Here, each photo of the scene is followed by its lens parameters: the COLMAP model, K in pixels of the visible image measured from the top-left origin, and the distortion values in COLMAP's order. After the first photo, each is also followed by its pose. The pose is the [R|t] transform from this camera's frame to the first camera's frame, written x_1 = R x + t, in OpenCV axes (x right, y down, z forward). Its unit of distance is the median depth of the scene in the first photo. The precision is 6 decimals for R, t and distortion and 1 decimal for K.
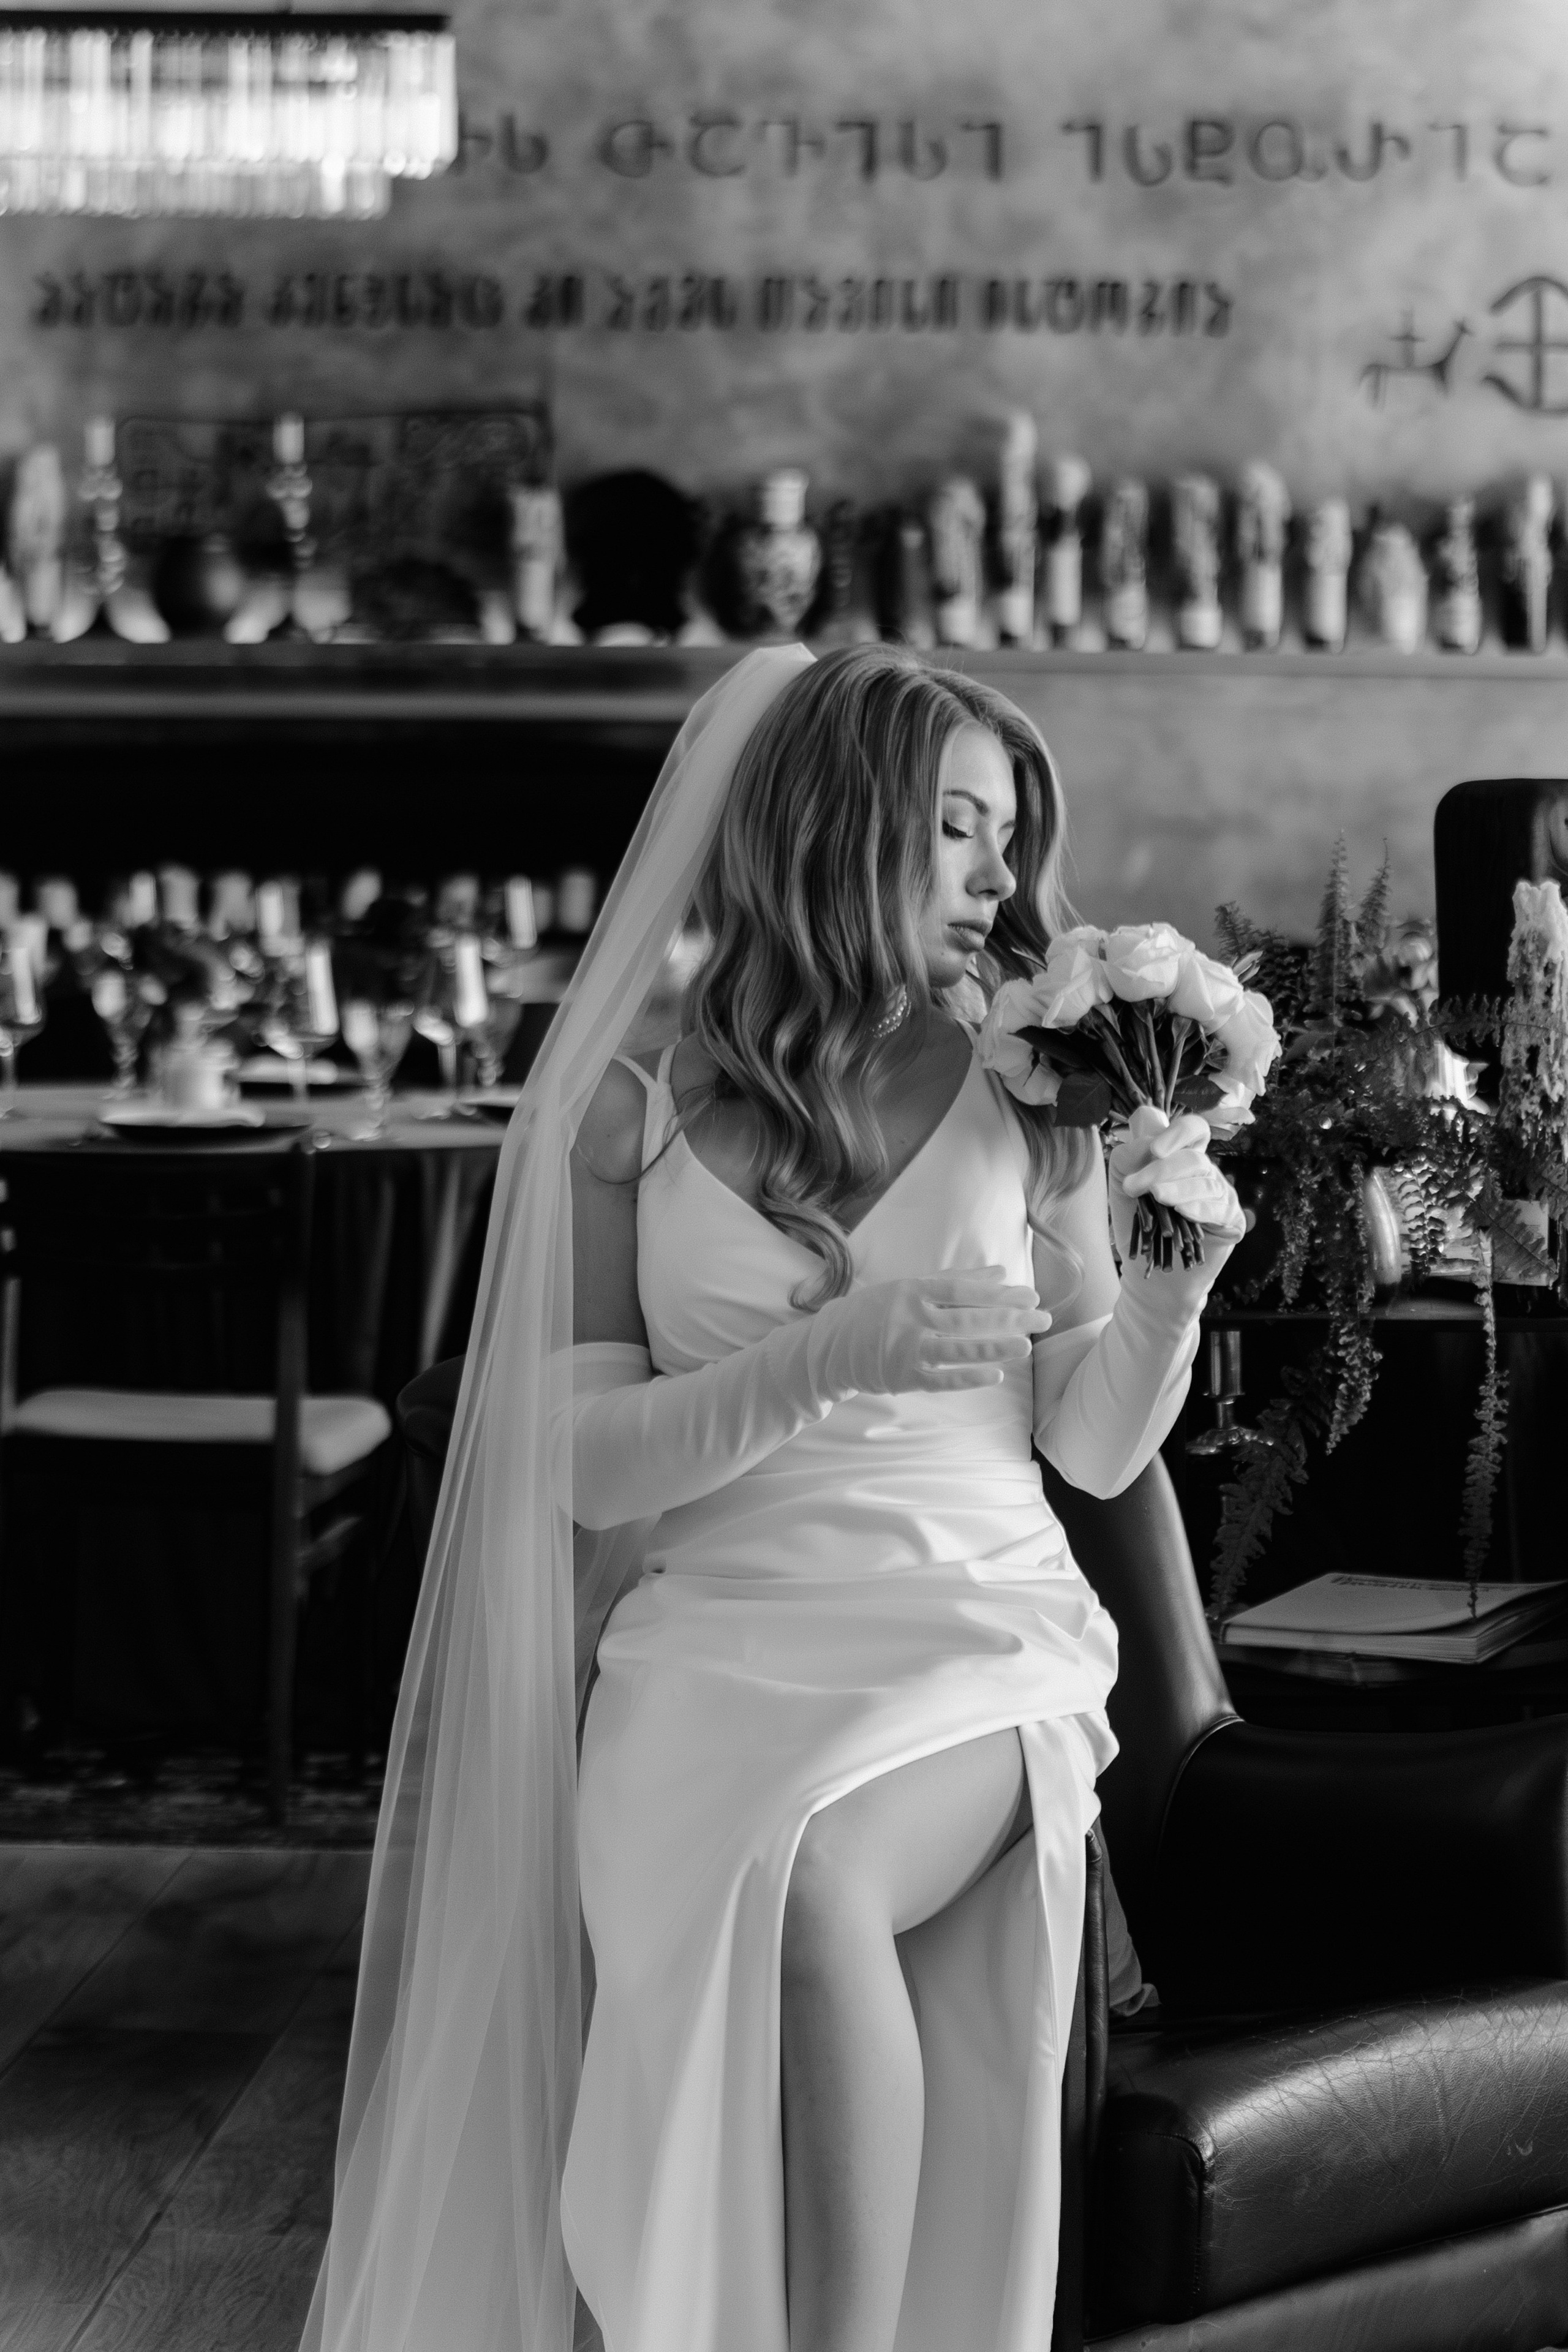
lens RADIAL K [[7598.7, 0, 784.0], [0, 7598.7, 1176.0], [0, 0, 1]] dist [-0.505521, 3.063008]
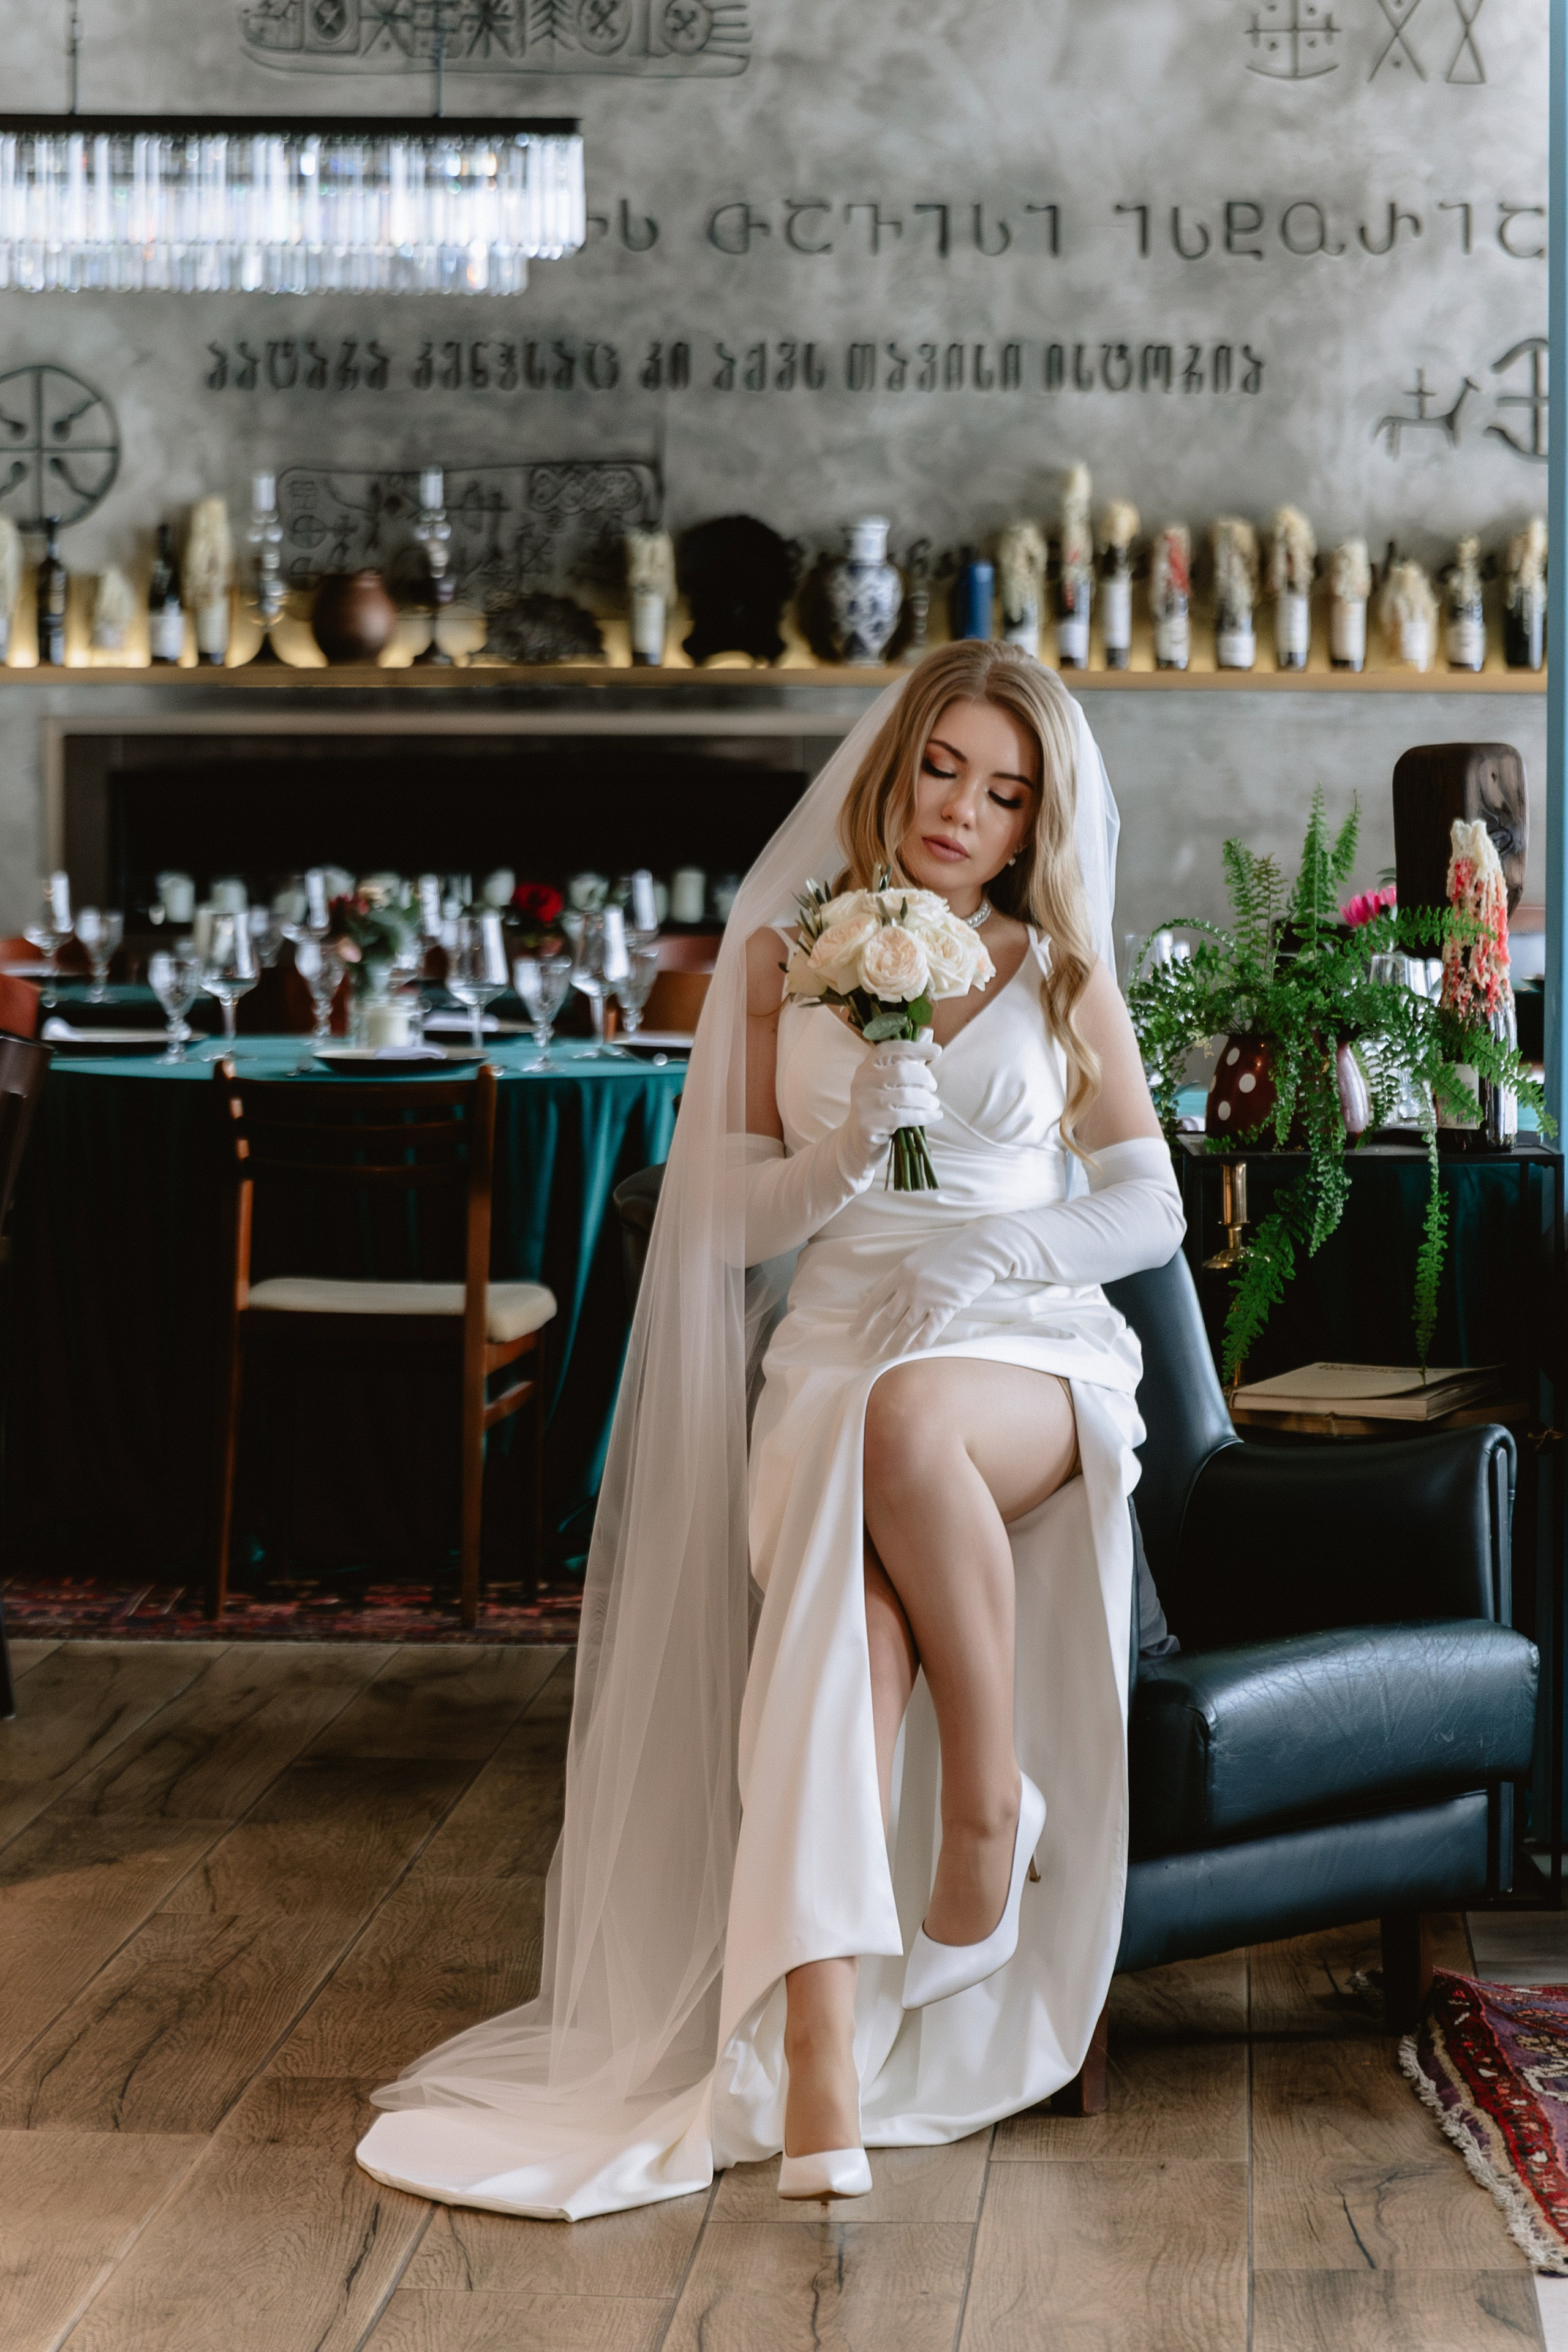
lens RADIAL K [[7598.7, 0, 784.0], [0, 7598.7, 1176.0], [0, 0, 1]] dist [-0.505521, 3.063008]
pose [[0.999944, -0.005175, -0.009186, -0.003151], [0.005115, 0.999966, -0.006507, 0.013642], [0.009219, 0.006459, 0.999937, -0.137995]]
